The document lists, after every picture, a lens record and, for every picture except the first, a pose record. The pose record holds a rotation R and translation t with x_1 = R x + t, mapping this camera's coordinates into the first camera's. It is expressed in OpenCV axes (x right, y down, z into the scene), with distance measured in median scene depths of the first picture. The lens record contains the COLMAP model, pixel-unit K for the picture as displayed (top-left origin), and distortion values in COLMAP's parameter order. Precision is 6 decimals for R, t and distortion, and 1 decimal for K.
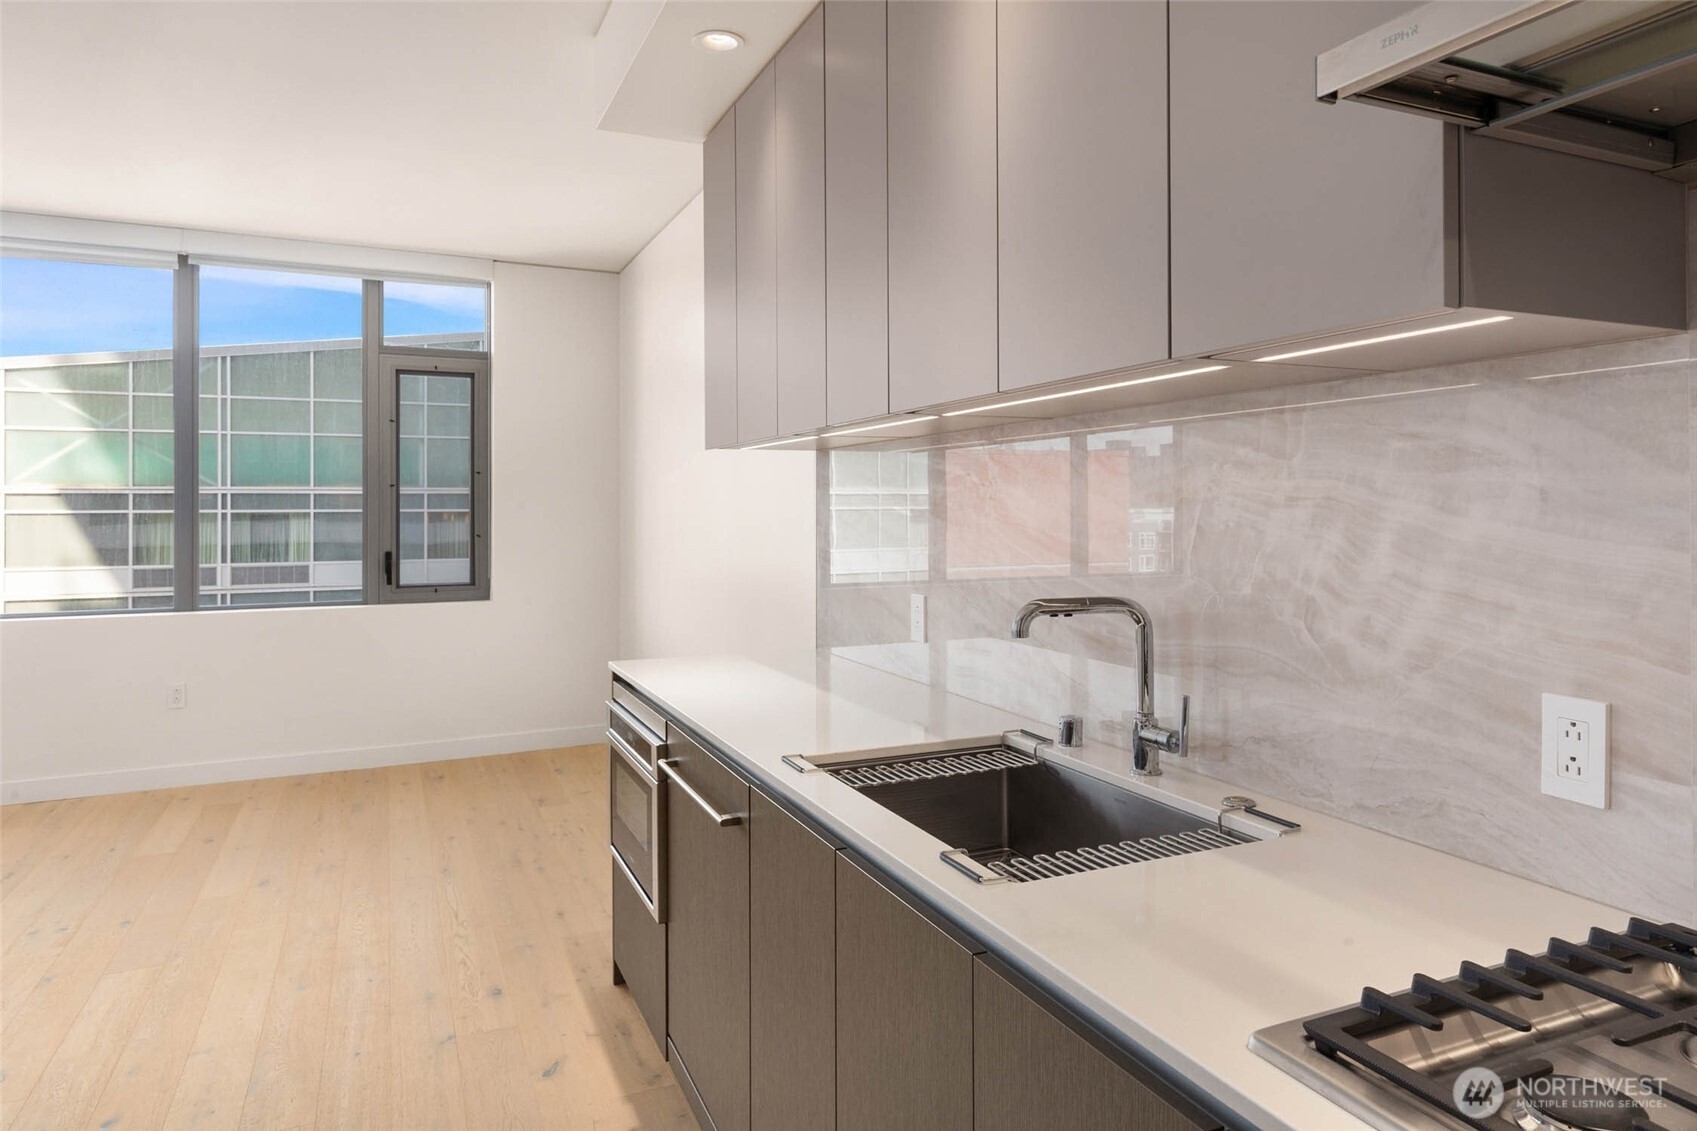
lens RADIAL K [[1083.6, 0, 867.1], [0, 1083.6, 495.3], [0, 0, 1]] dist [-0.007243, 0.000956]
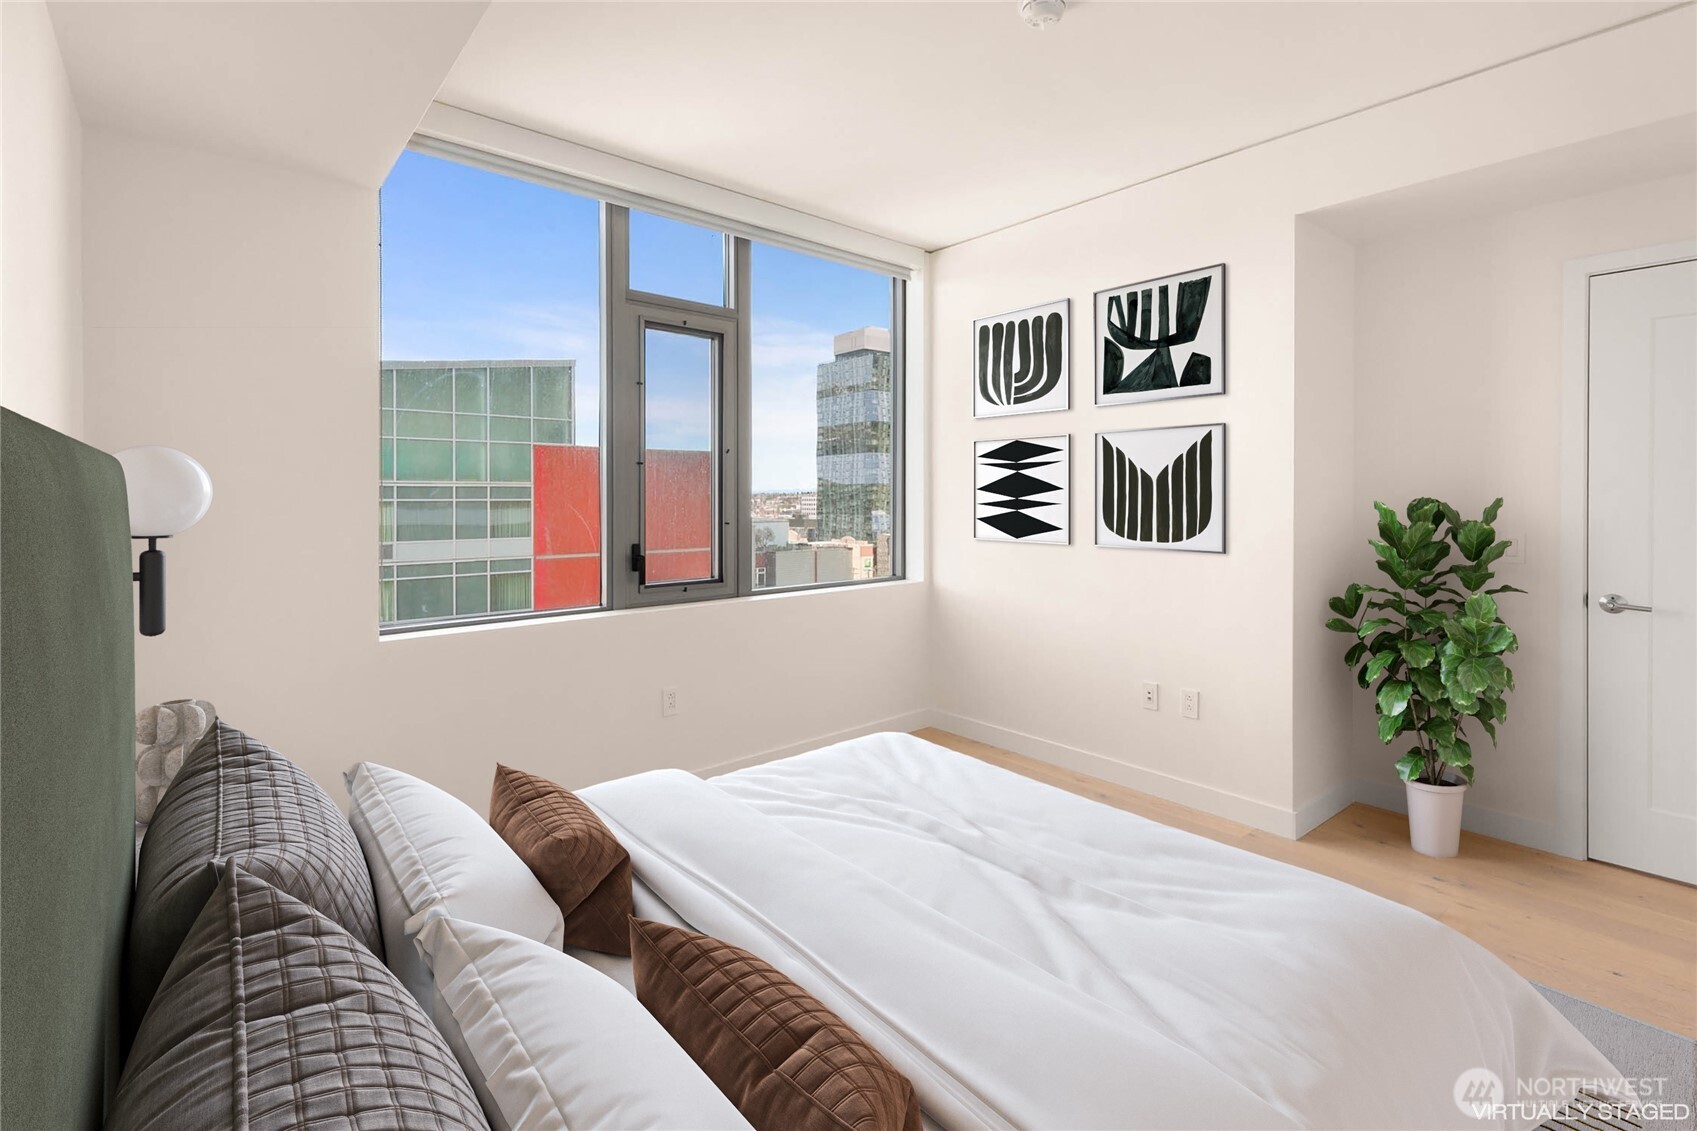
lens RADIAL K [[787.2, 0, 863.5], [0, 787.2, 493.4], [0, 0, 1]] dist [0.003634, 0.002261]
pose [[0.997000, 0.001423, 0.077383, -0.304090], [-0.001758, 0.999989, 0.004266, 0.010588], [-0.077376, -0.004389, 0.996992, 0.375598]]
